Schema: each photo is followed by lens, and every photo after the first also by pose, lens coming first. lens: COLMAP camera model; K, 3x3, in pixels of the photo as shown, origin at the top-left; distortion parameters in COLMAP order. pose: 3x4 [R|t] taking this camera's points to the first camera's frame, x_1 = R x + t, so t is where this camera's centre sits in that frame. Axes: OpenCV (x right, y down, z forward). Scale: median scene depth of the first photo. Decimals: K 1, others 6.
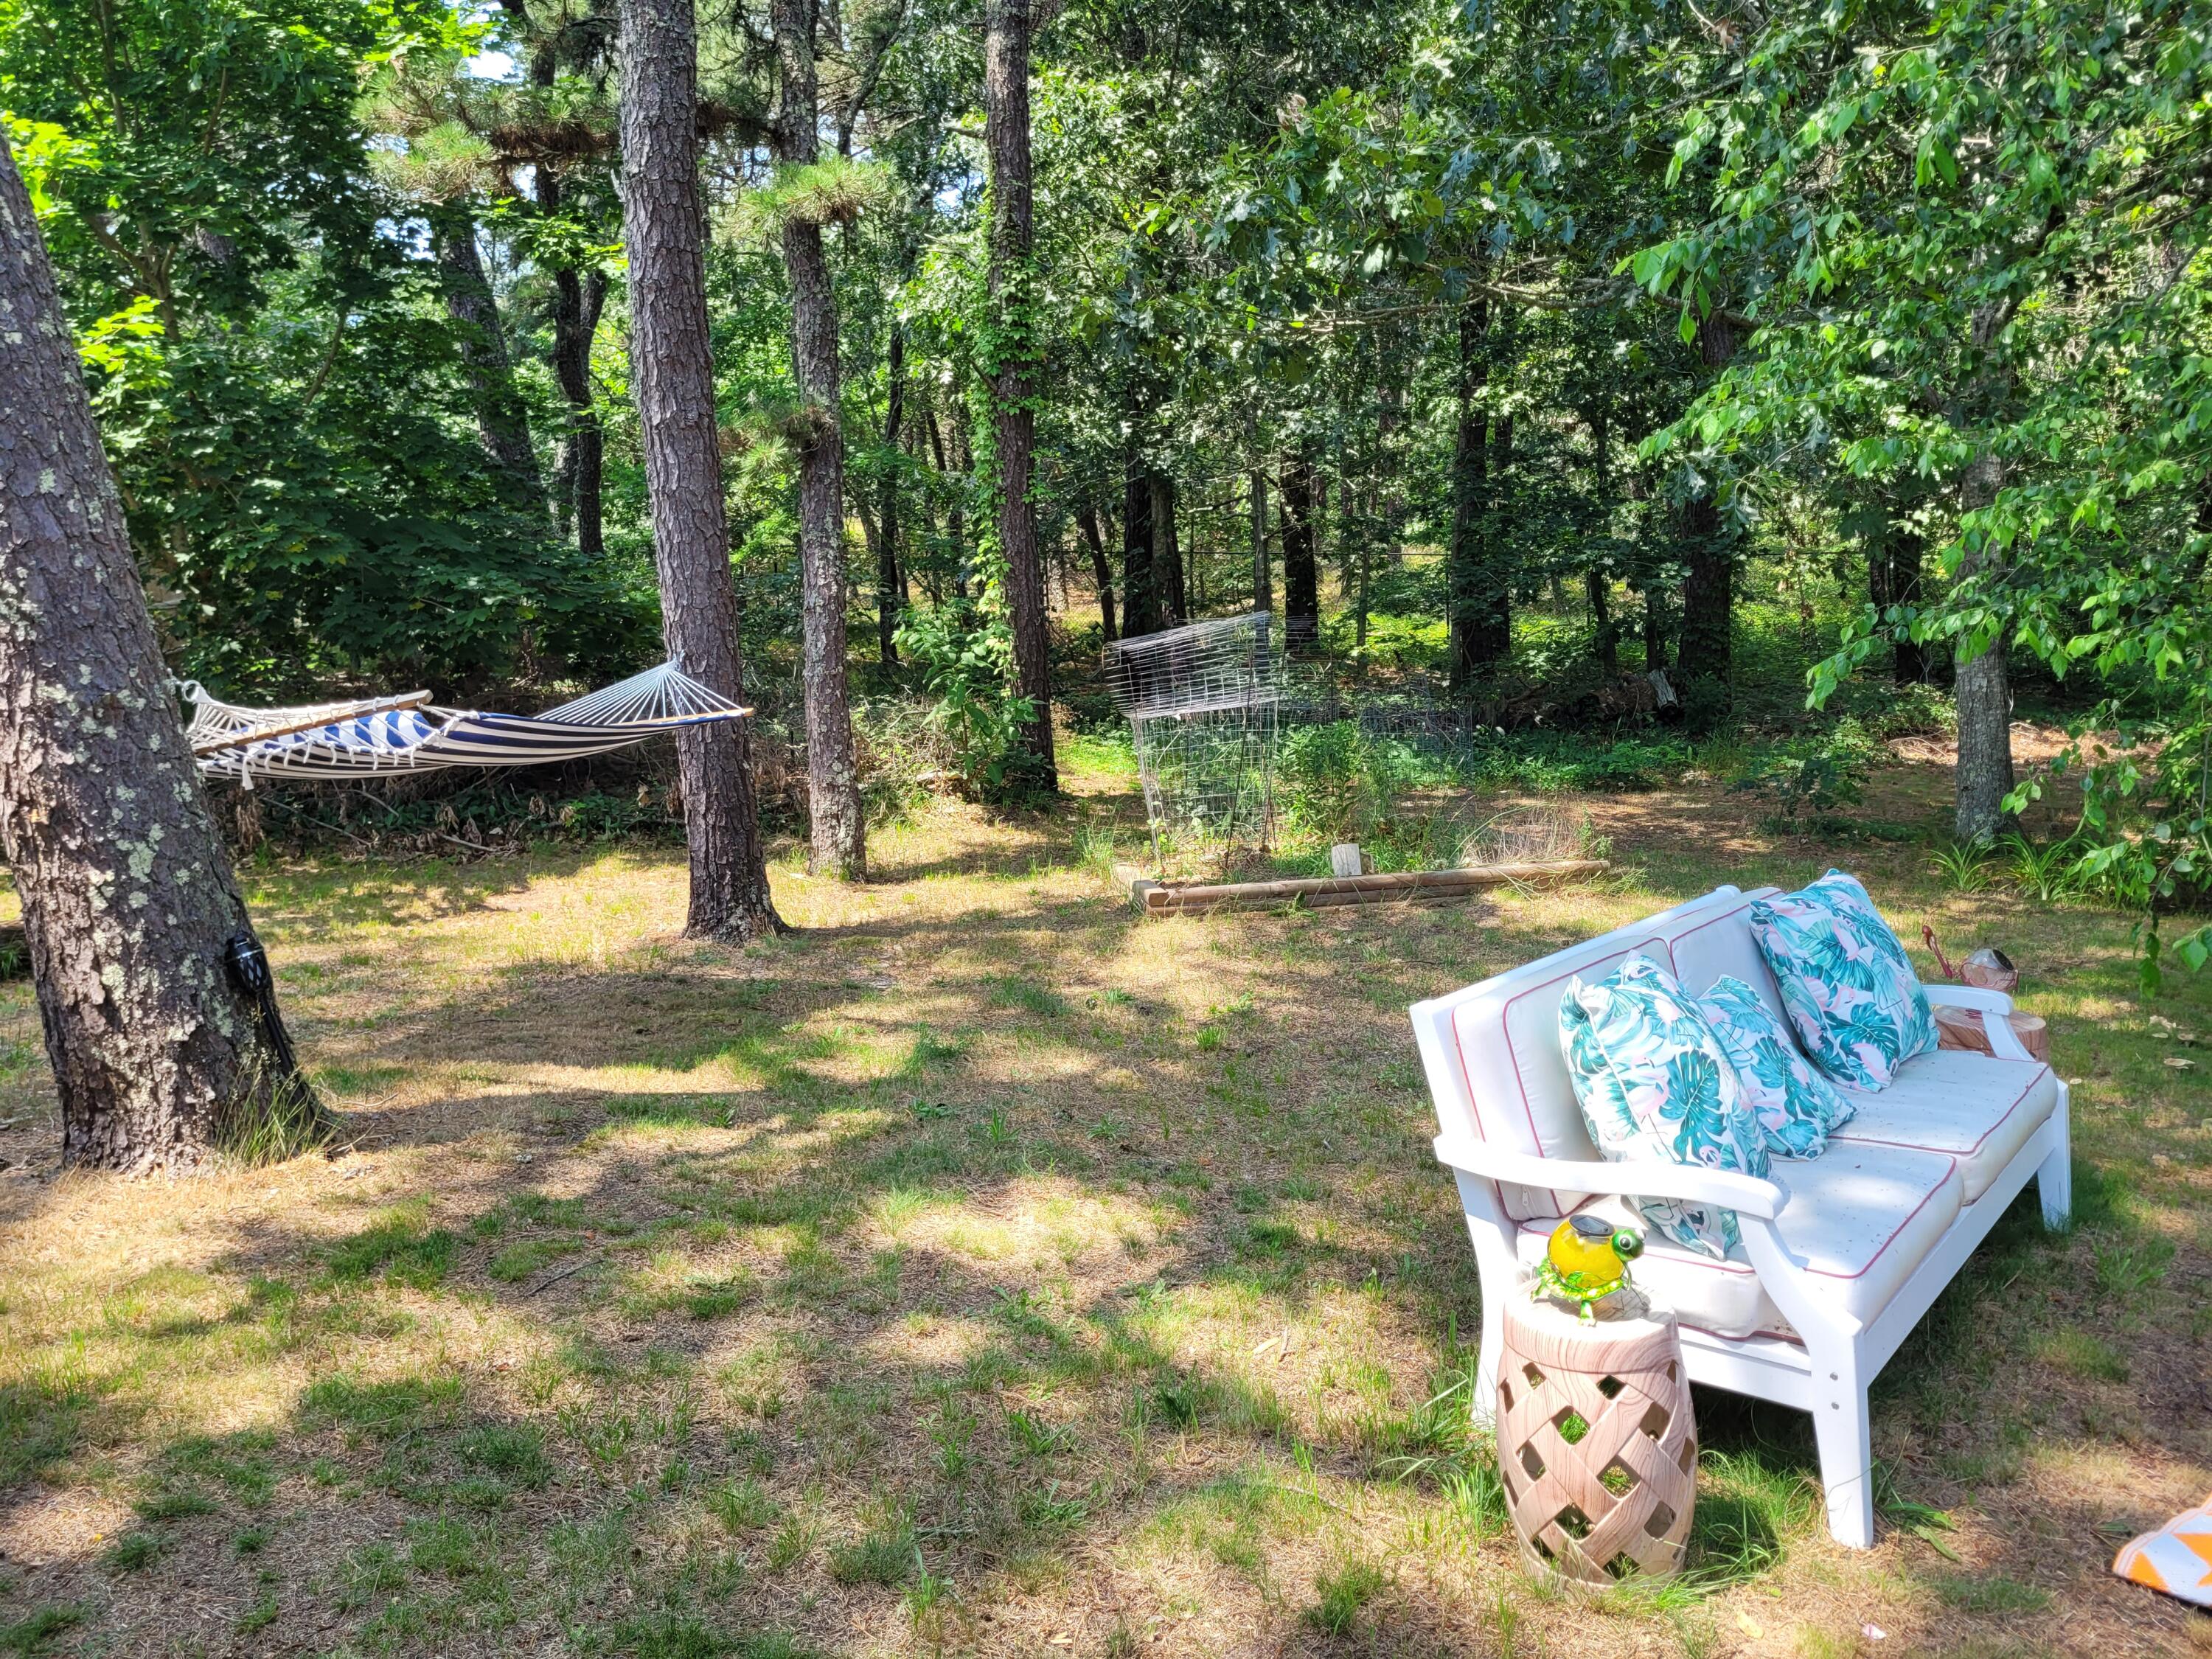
lens RADIAL K [[1636.5, 0, 1121.4], [0, 1636.5, 811.8], [0, 0, 1]] dist [0.025110, -0.012419]
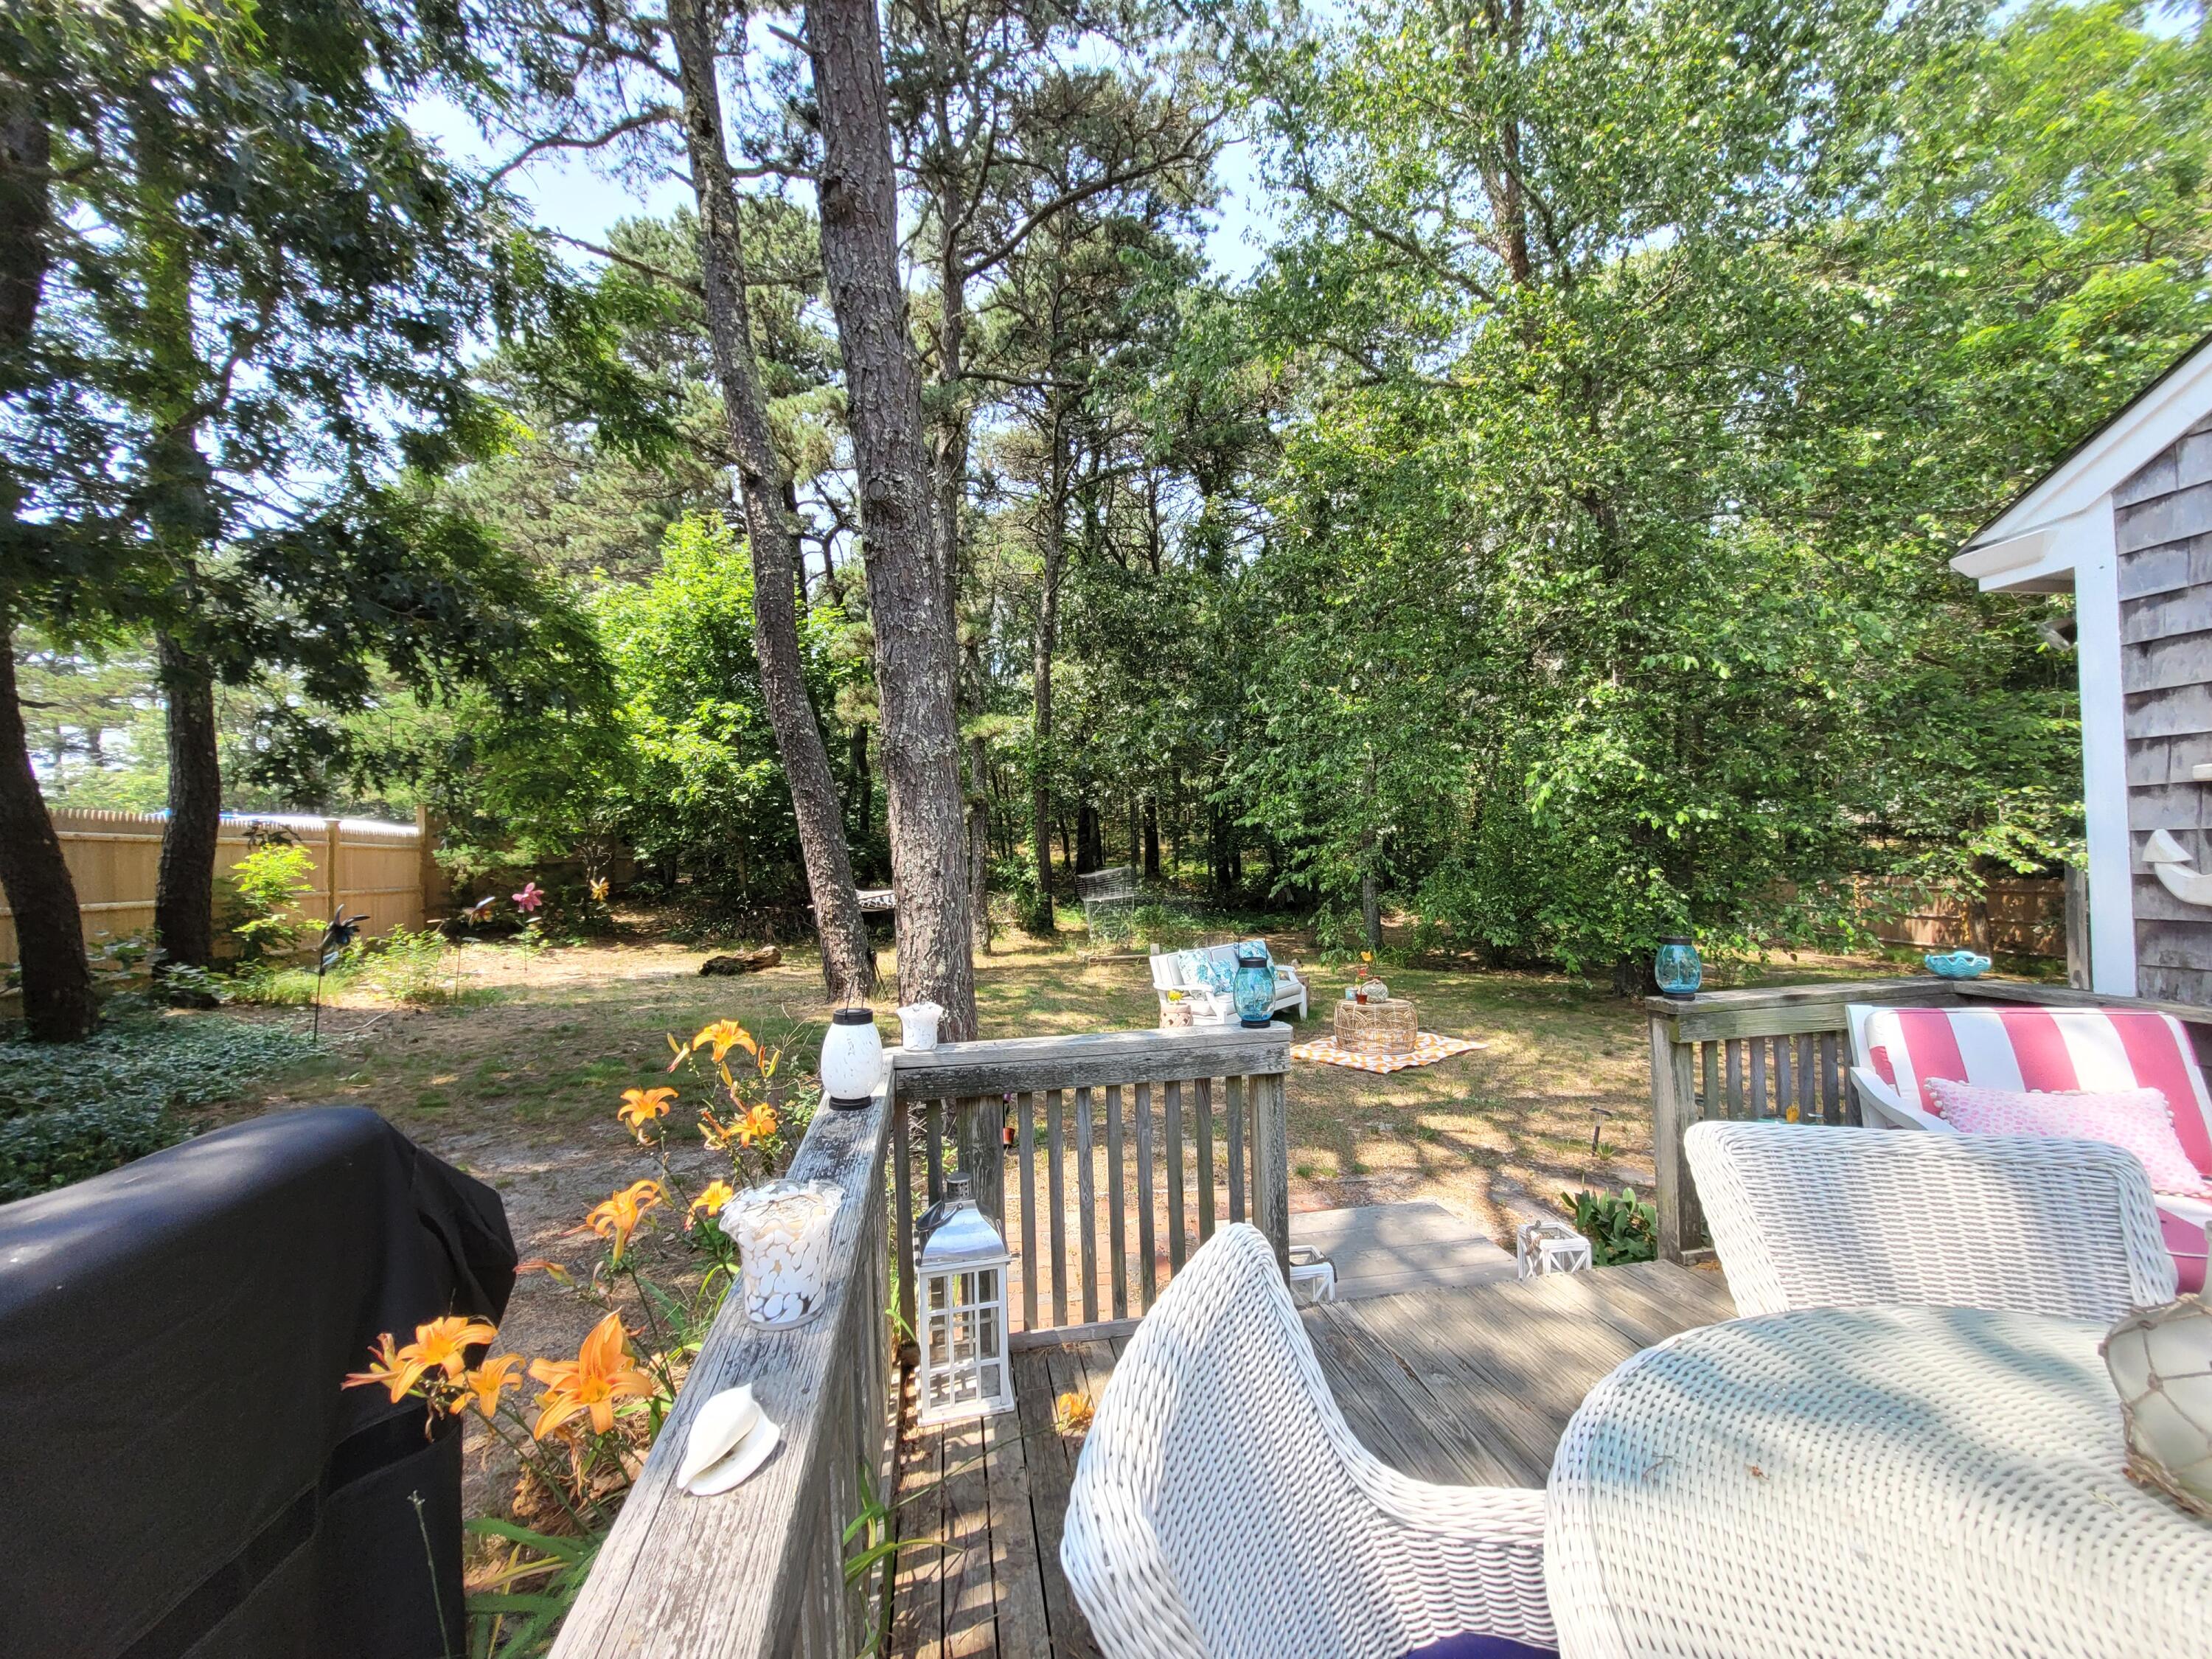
lens RADIAL K [[852.4, 0, 1103.0], [0, 852.4, 868.3], [0, 0, 1]] dist [0.001100, -0.000405]
pose [[0.998798, 0.023139, 0.043211, -0.027362], [-0.018656, 0.994669, -0.101414, 0.037989], [-0.045327, 0.100486, 0.993905, -0.514657]]
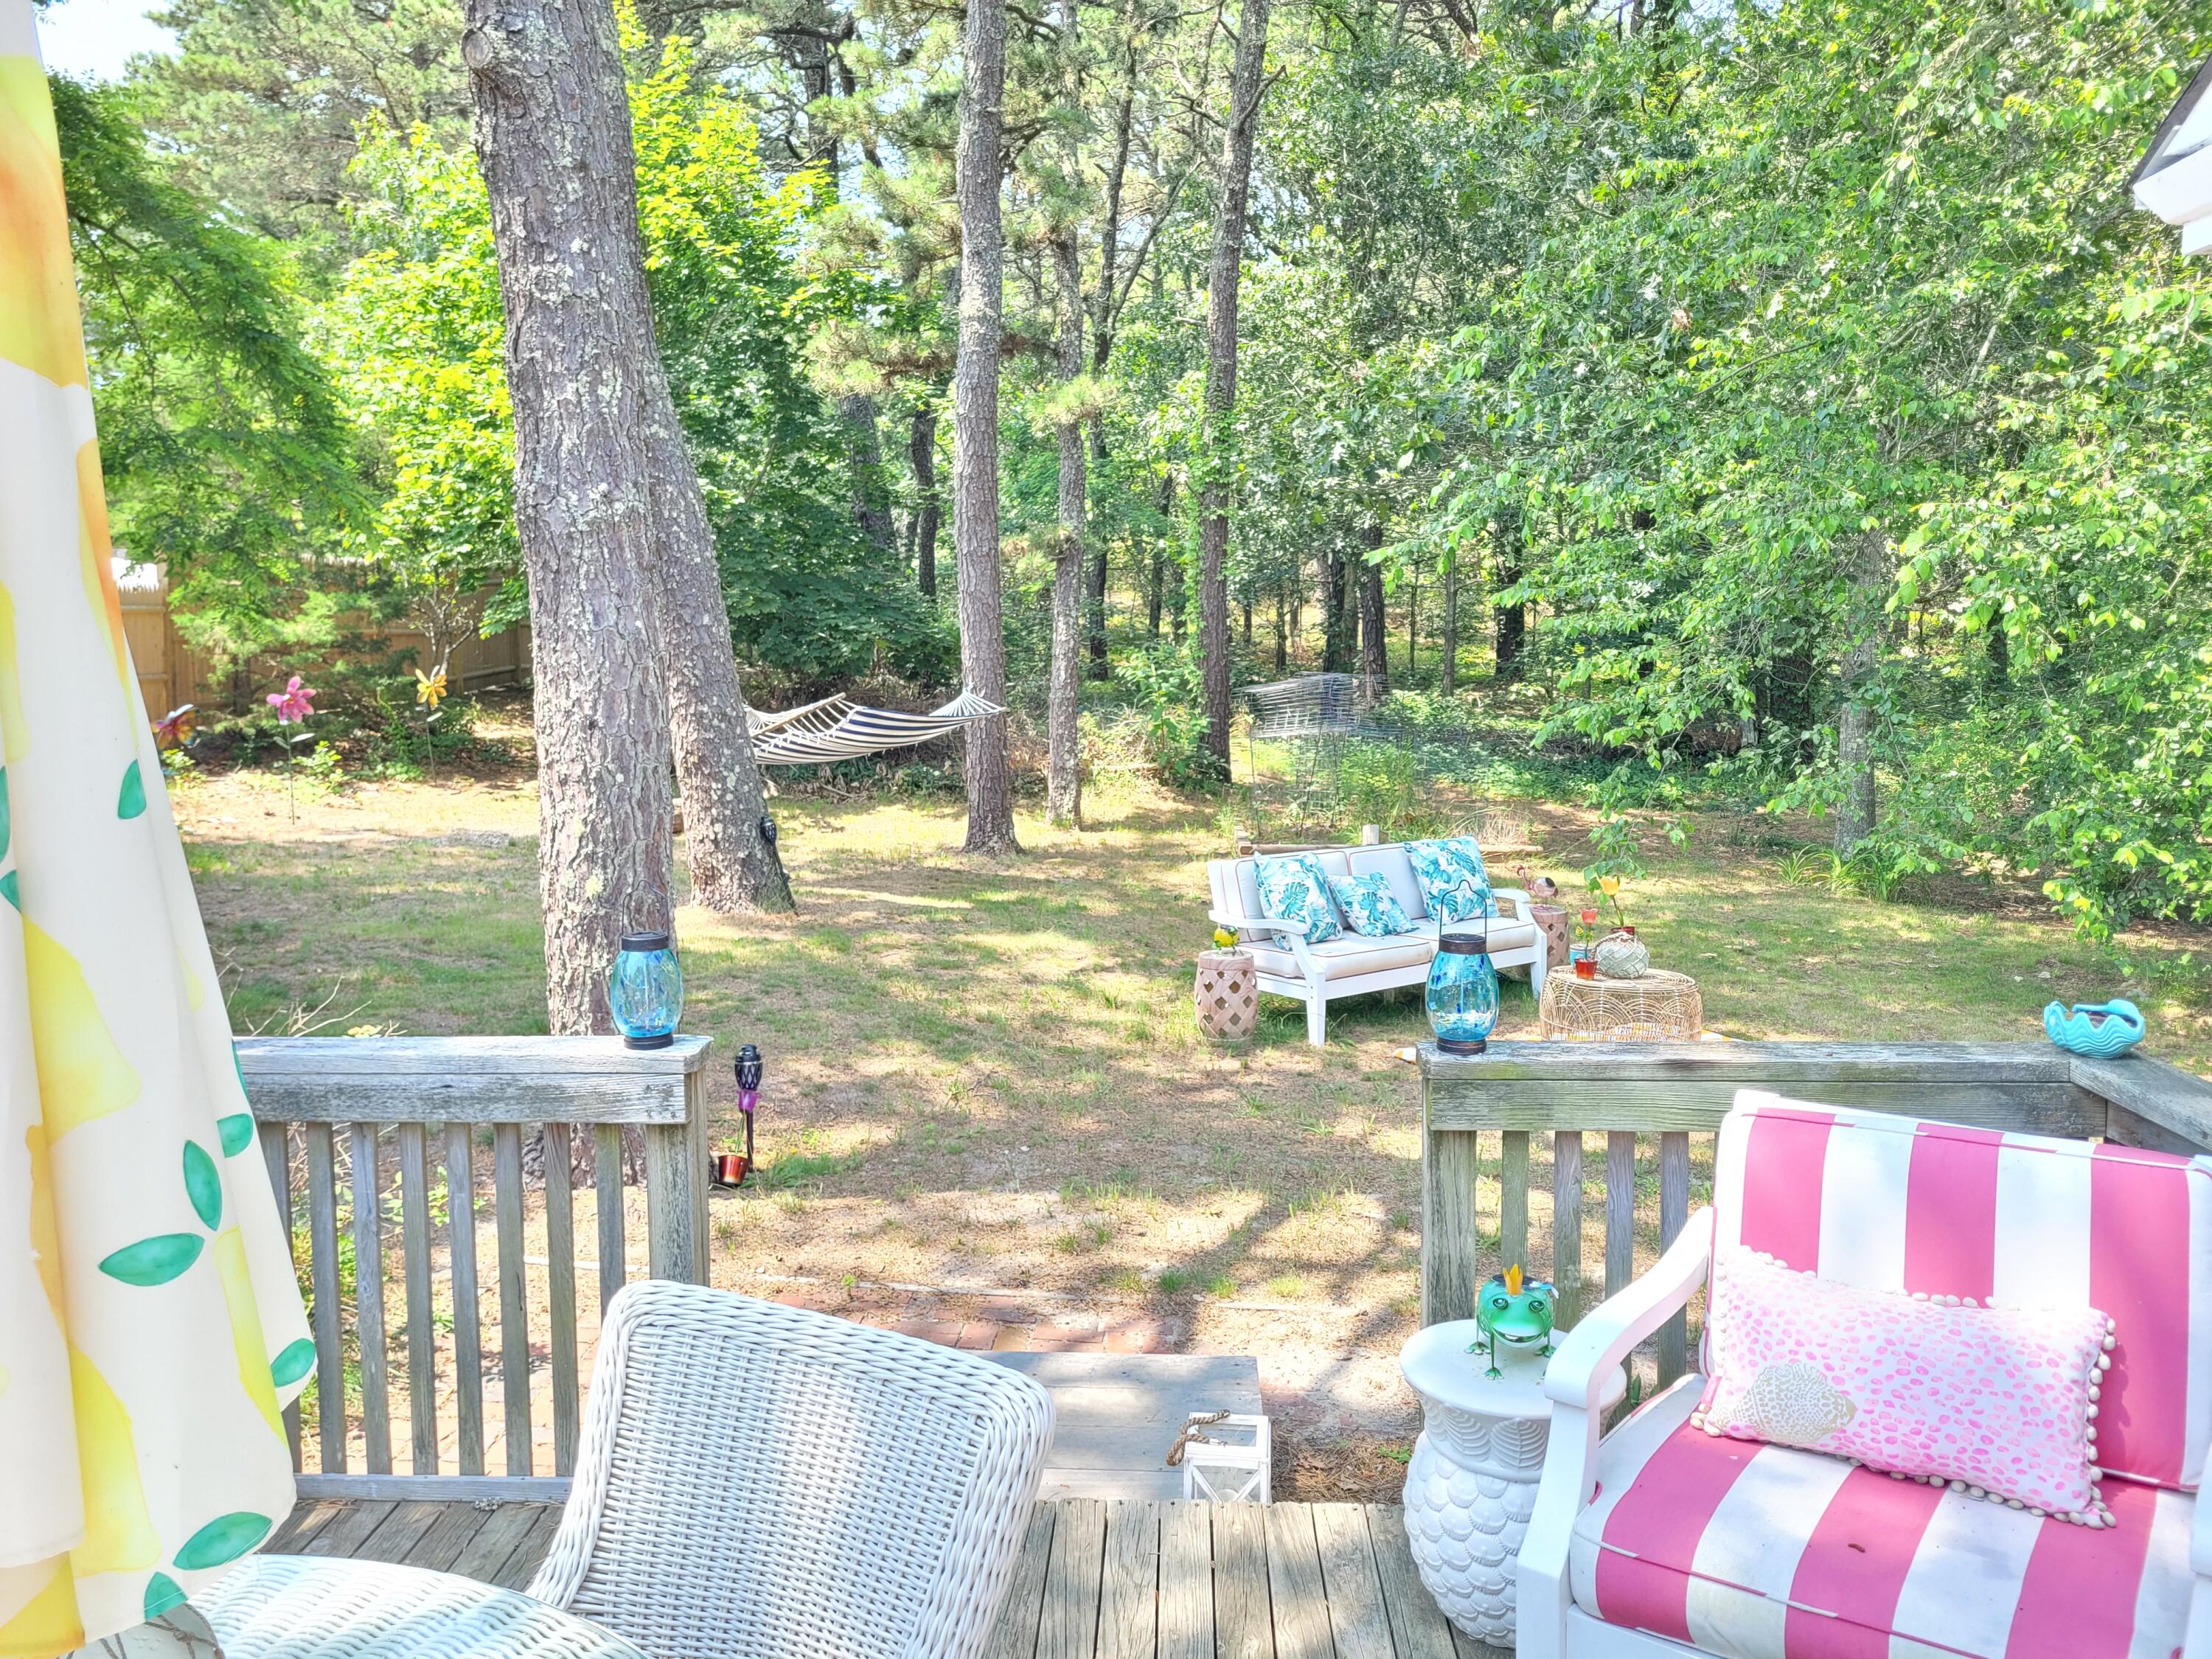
lens RADIAL K [[1643.1, 0, 1166.0], [0, 1643.1, 824.2], [0, 0, 1]] dist [0.007297, -0.002861]
pose [[0.985108, 0.066101, -0.158723, 0.174731], [-0.064370, 0.997797, 0.016027, 0.006299], [0.159433, -0.005572, 0.987193, -0.540163]]
